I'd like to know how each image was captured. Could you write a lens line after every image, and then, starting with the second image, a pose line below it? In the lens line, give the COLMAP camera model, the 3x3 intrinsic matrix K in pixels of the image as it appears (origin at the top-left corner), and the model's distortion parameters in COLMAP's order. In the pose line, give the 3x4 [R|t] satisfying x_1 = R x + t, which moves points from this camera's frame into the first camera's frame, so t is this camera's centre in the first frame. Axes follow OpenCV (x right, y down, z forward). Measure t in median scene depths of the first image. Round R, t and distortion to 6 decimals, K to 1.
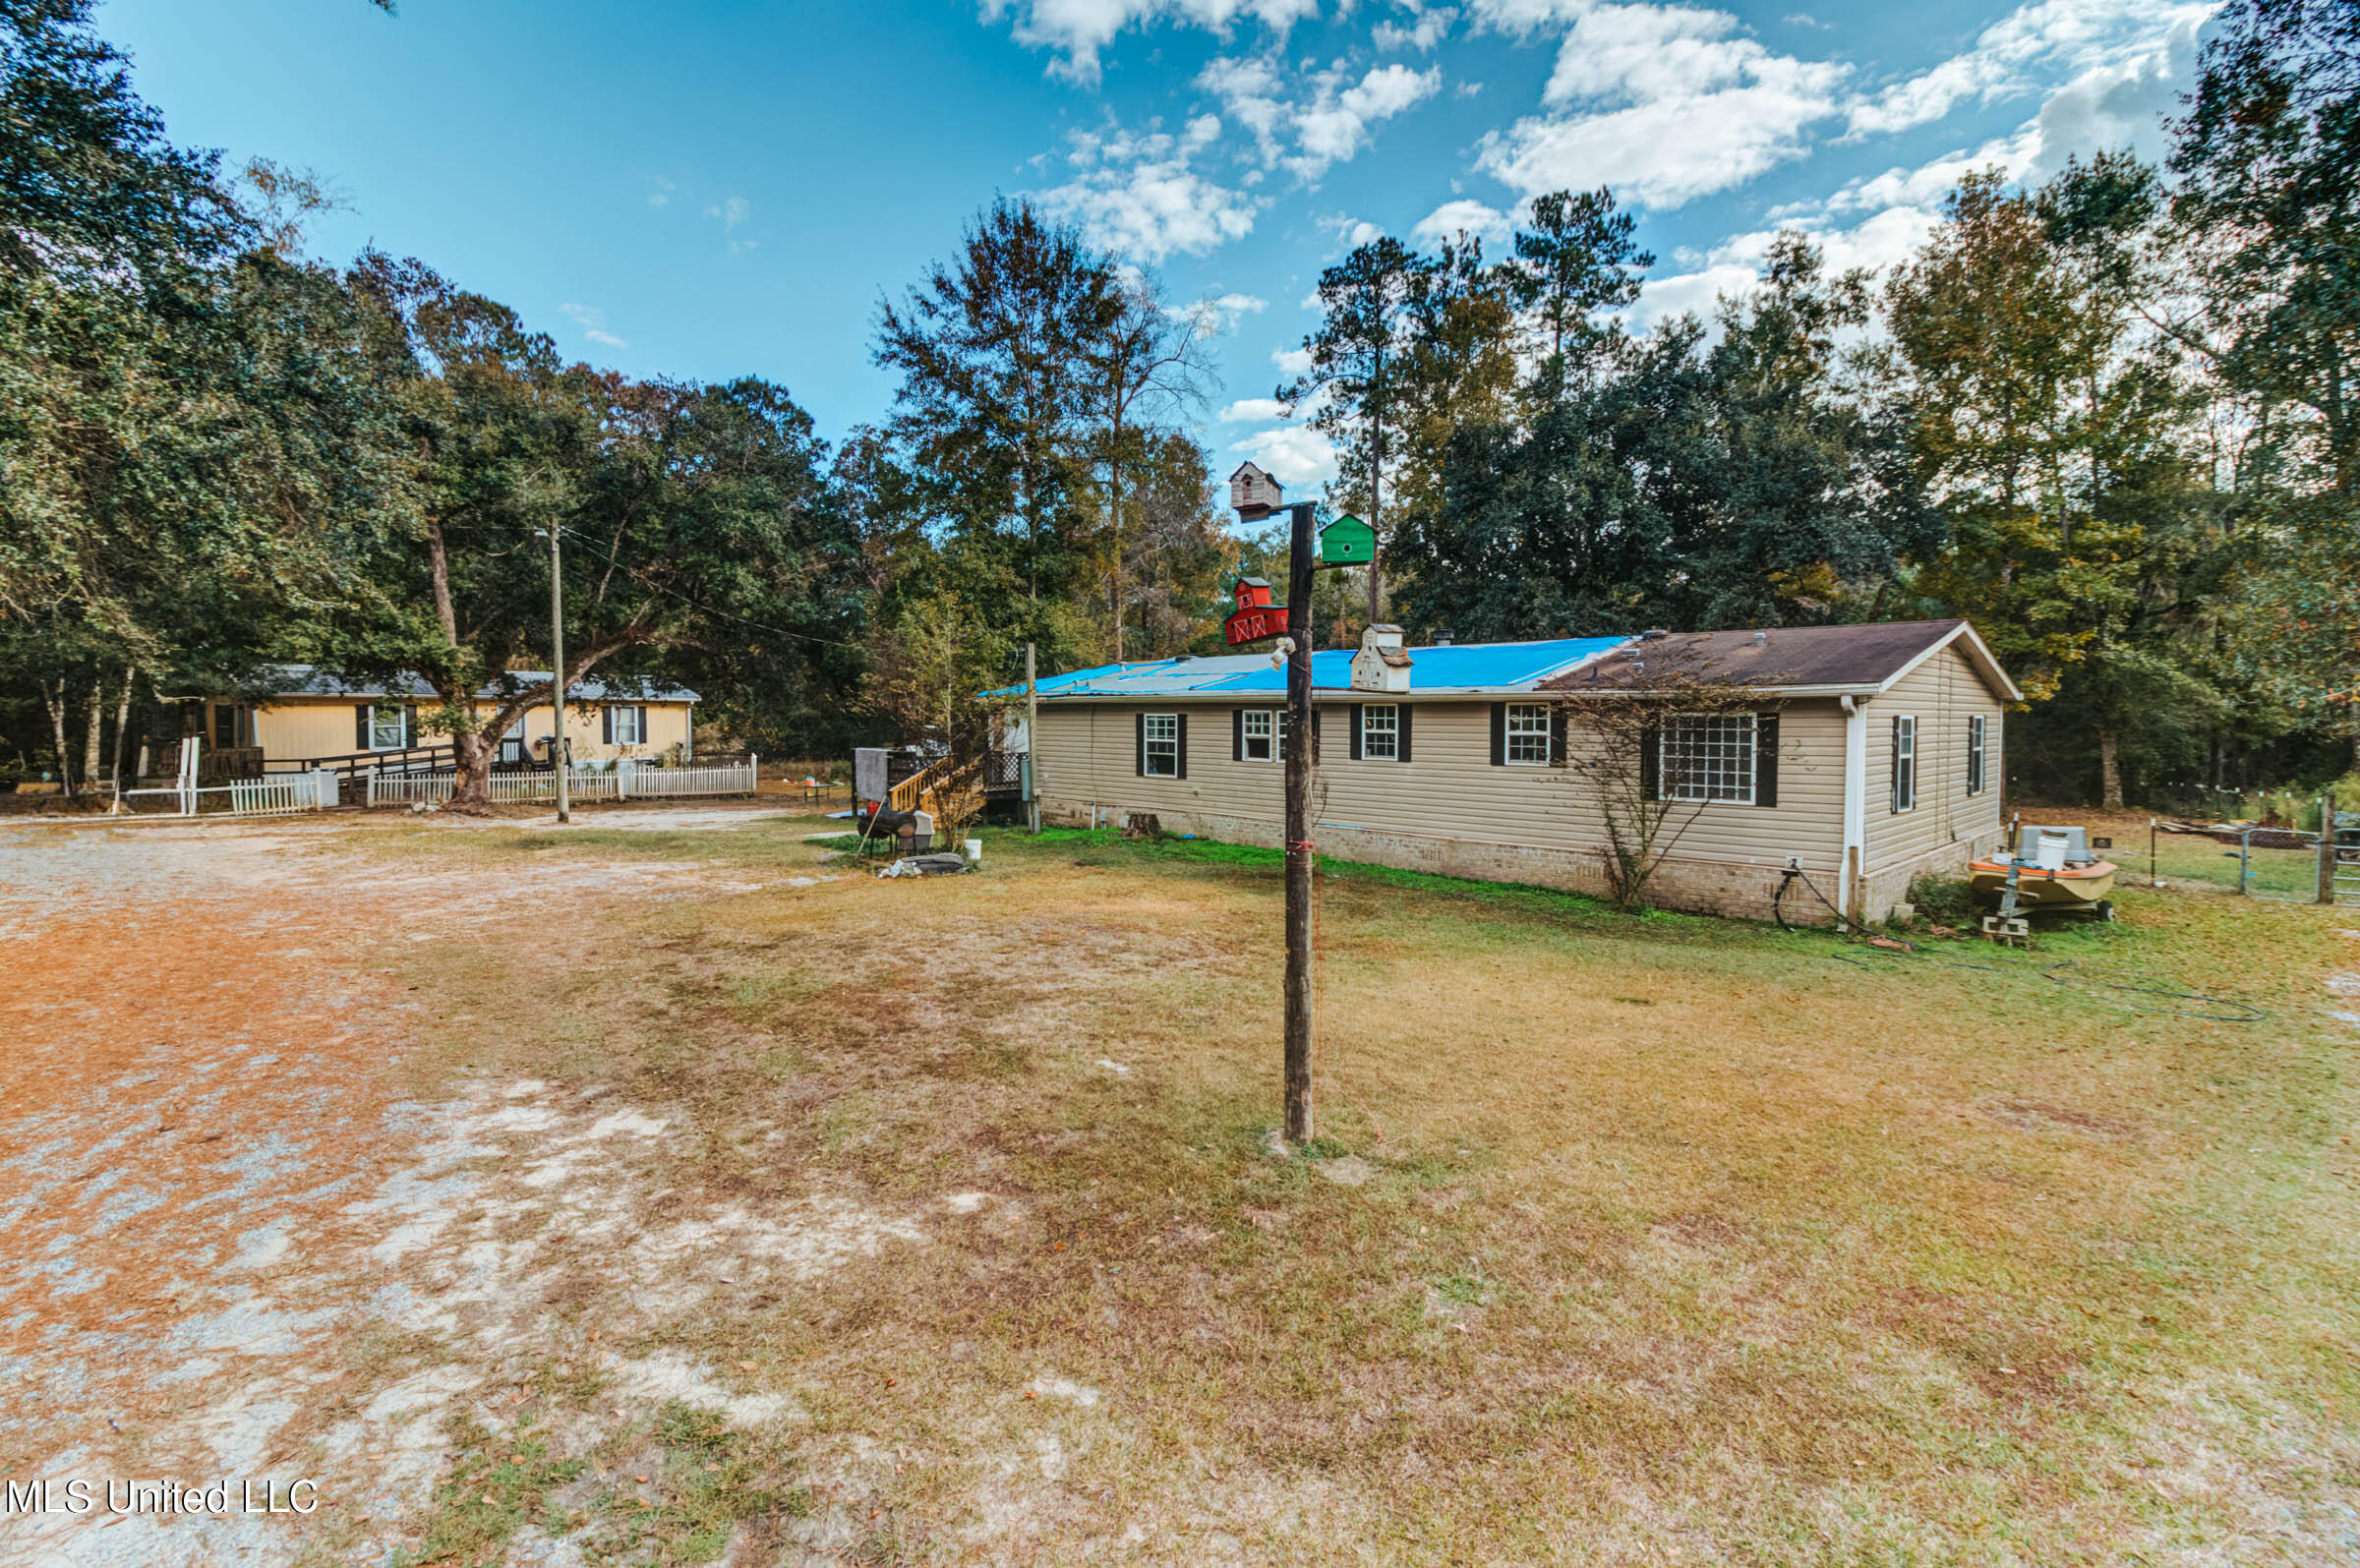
lens RADIAL K [[1113.7, 0, 1184.4], [0, 1113.7, 769.1], [0, 0, 1]] dist [-0.001222, -0.000121]
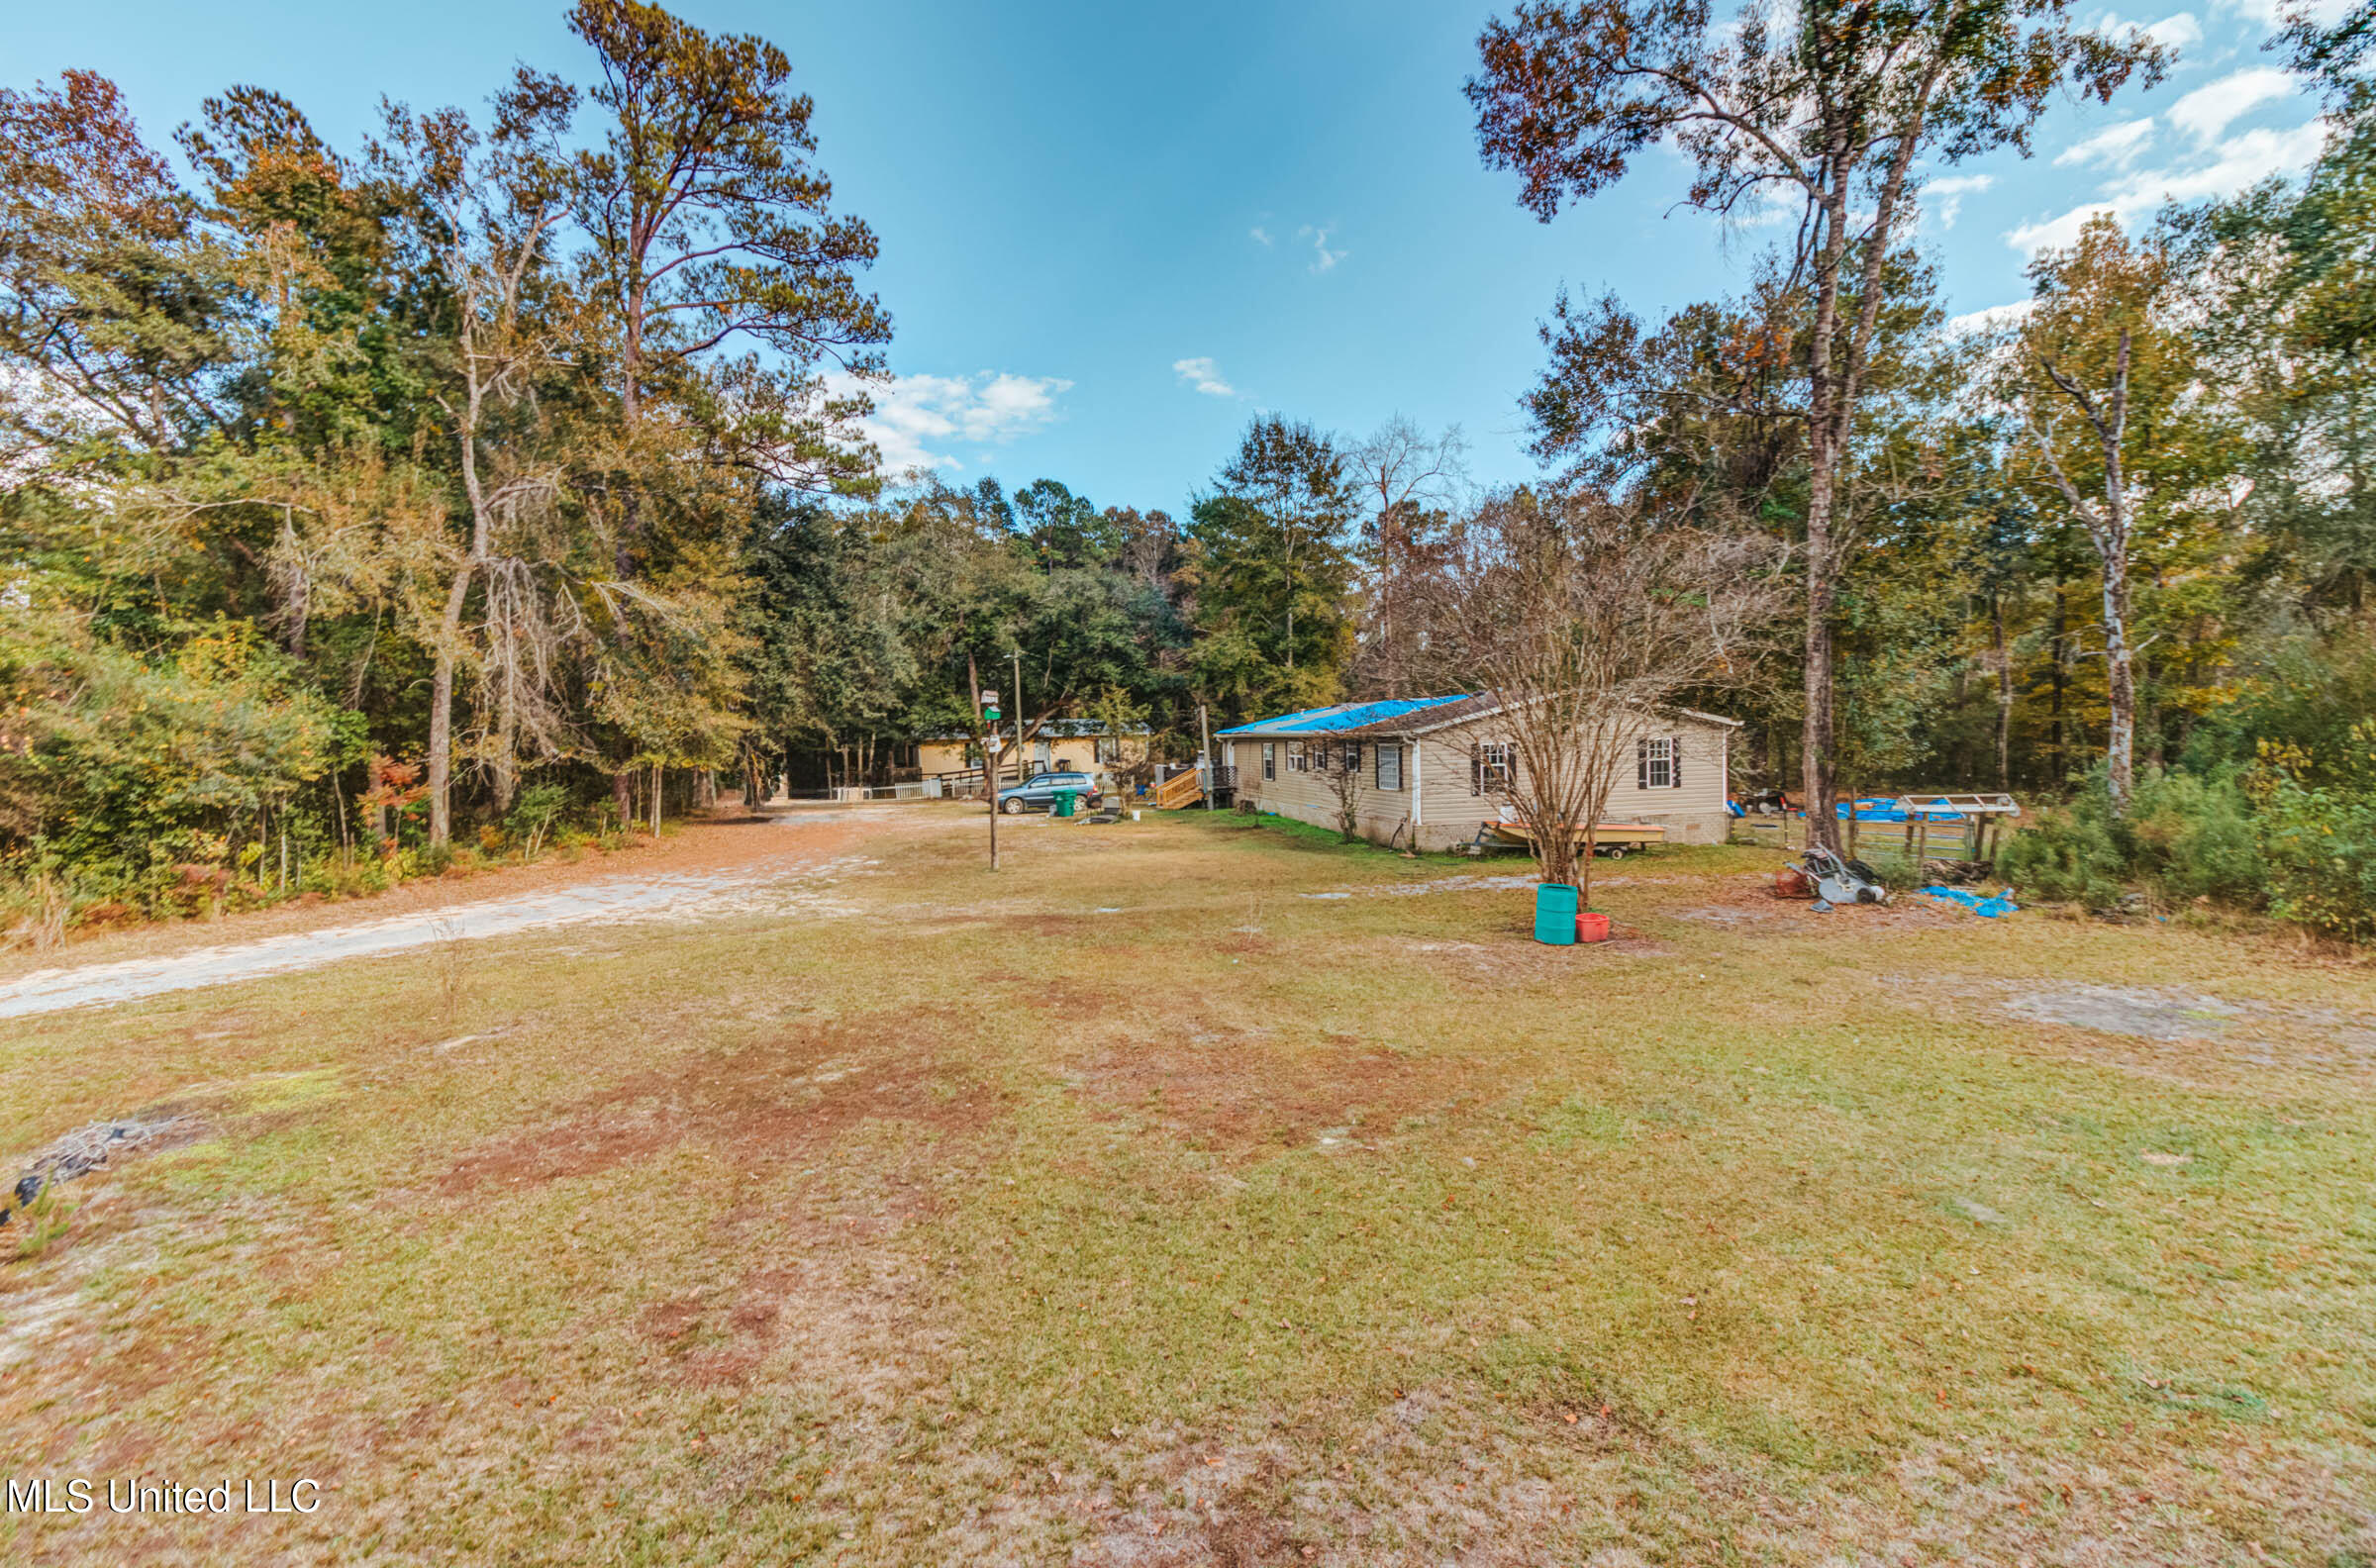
lens RADIAL K [[1085.6, 0, 1188.0], [0, 1085.6, 784.0], [0, 0, 1]] dist [-0.000679, -0.000085]
pose [[0.863505, -0.003233, -0.504329, 0.561561], [0.004767, 0.999987, 0.001752, 0.007229], [0.504317, -0.003917, 0.863510, -0.410274]]
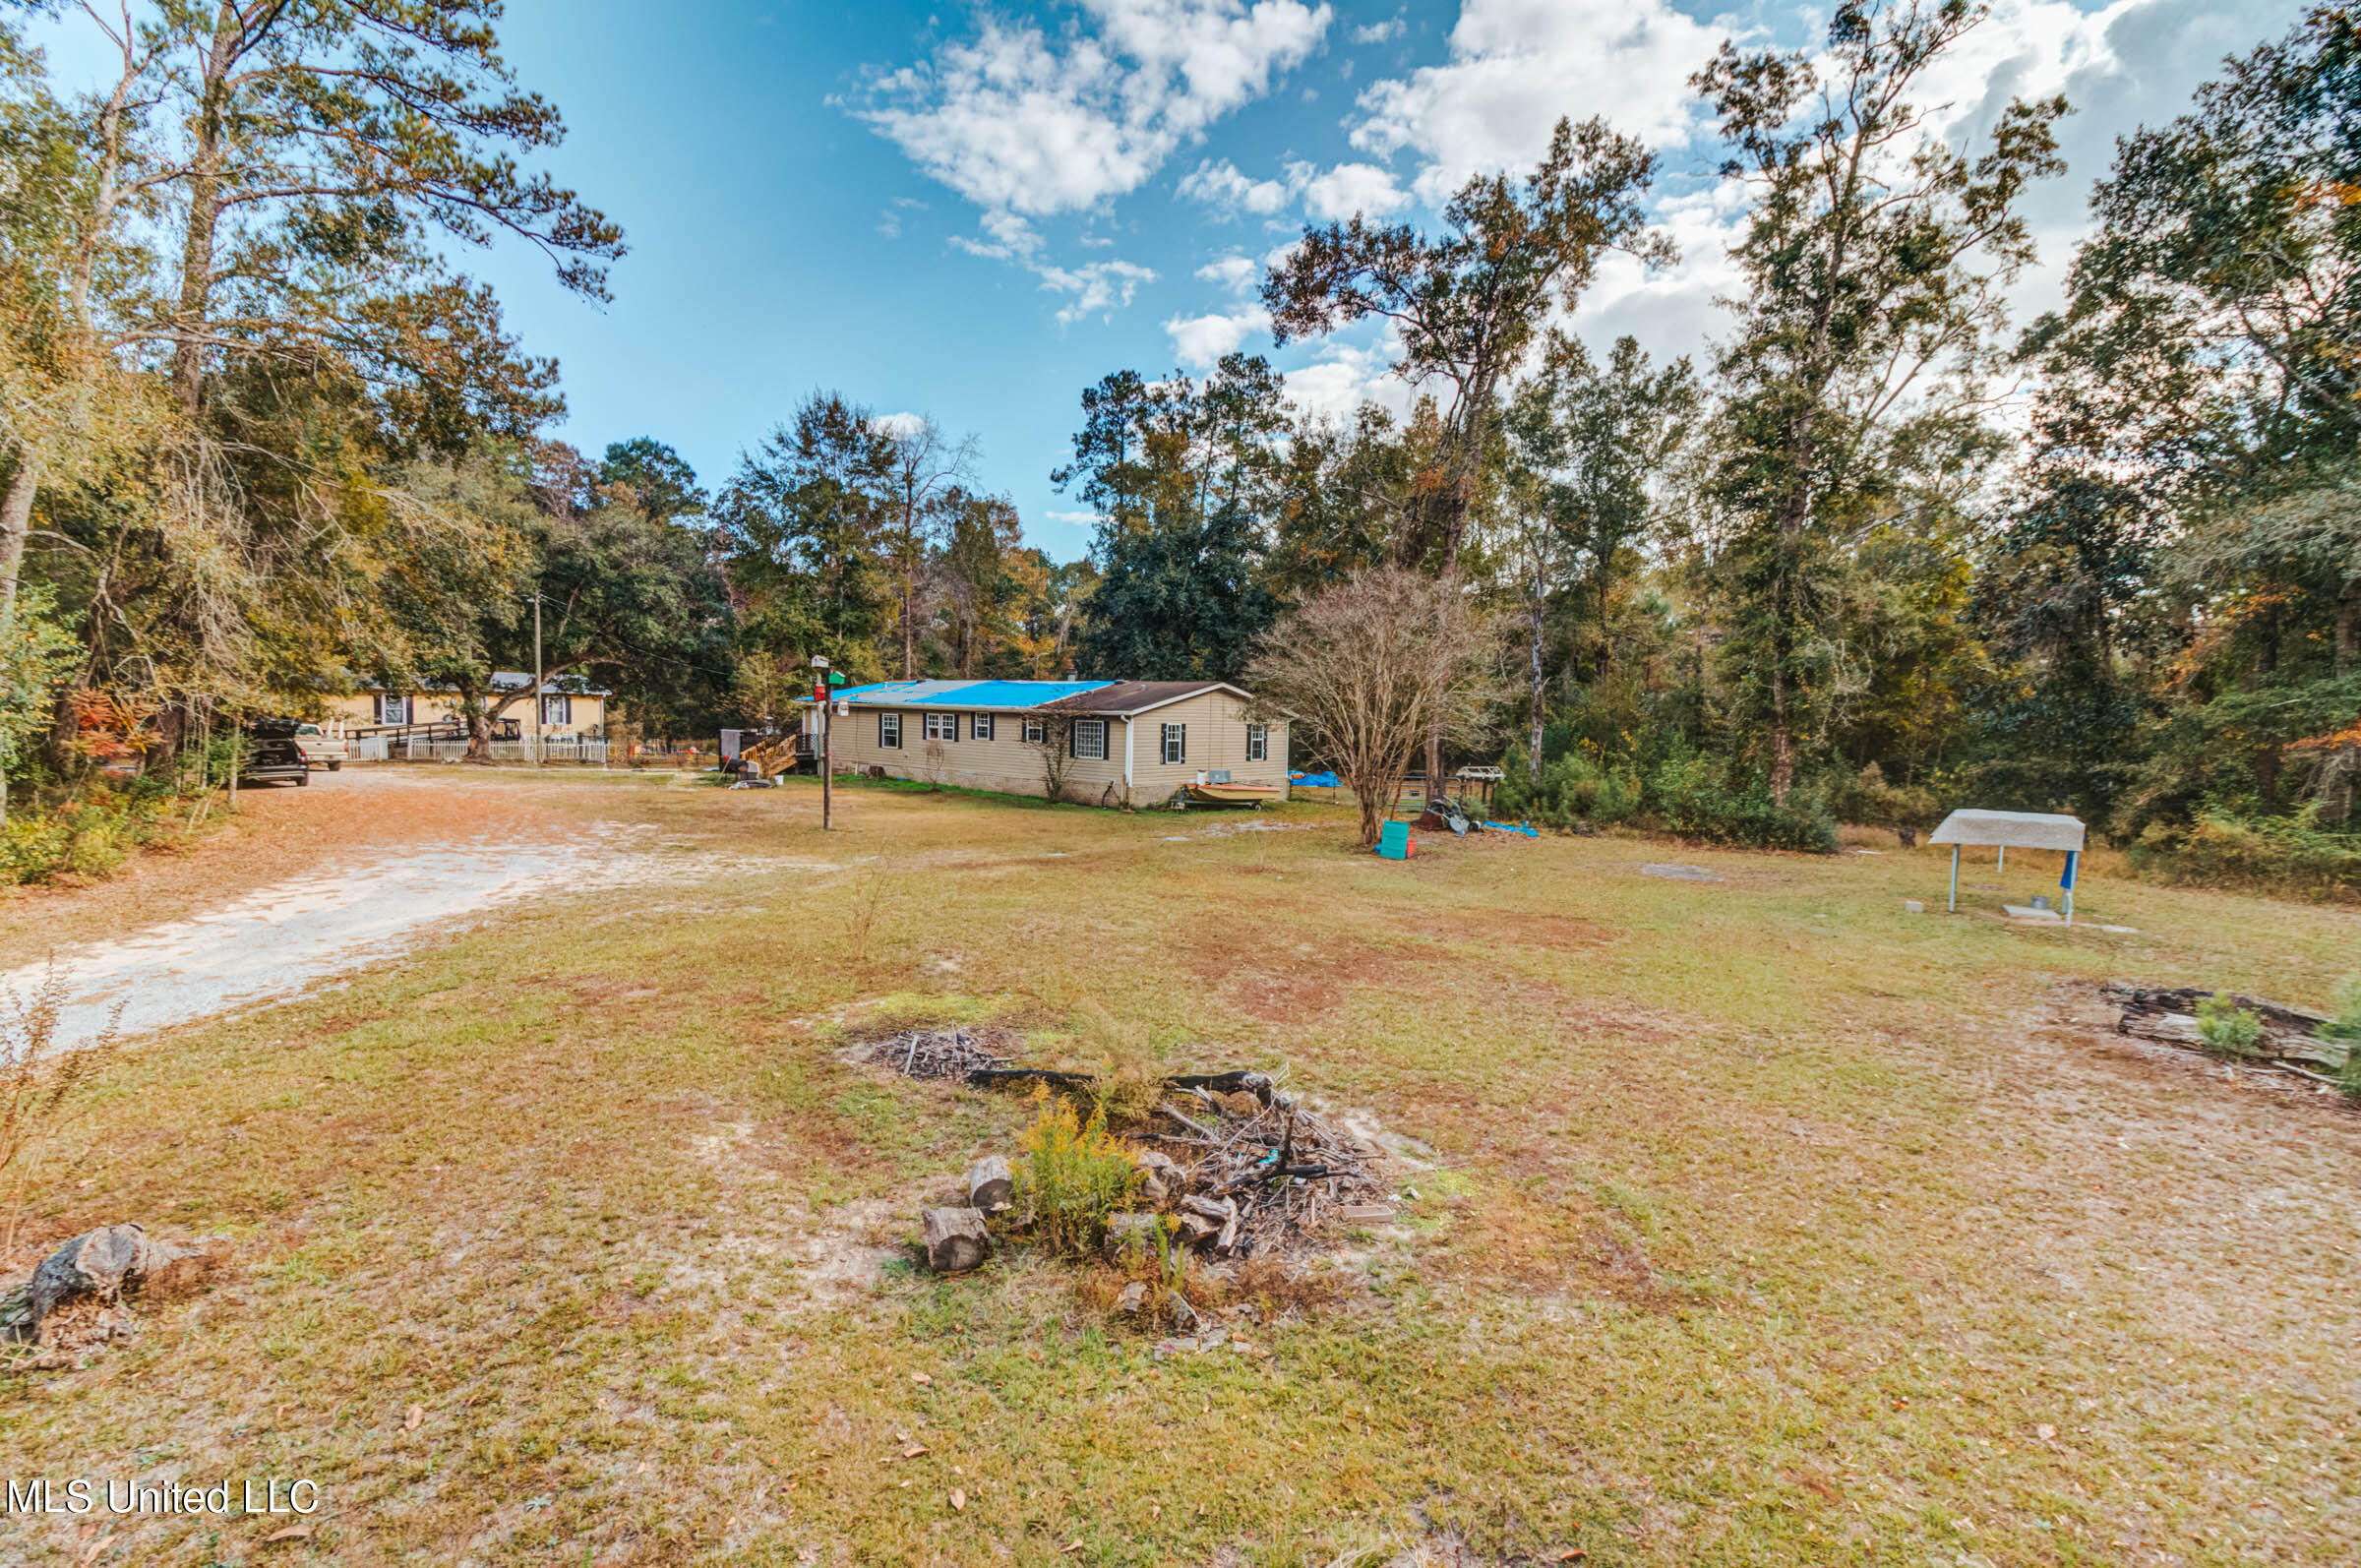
lens RADIAL K [[1059.0, 0, 1180.5], [0, 1059.0, 784.0], [0, 0, 1]] dist [0.001104, 0.000029]
pose [[0.993766, 0.014089, 0.110592, 0.206429], [-0.016567, 0.999631, 0.021516, 0.016493], [-0.110248, -0.023214, 0.993633, -0.632136]]
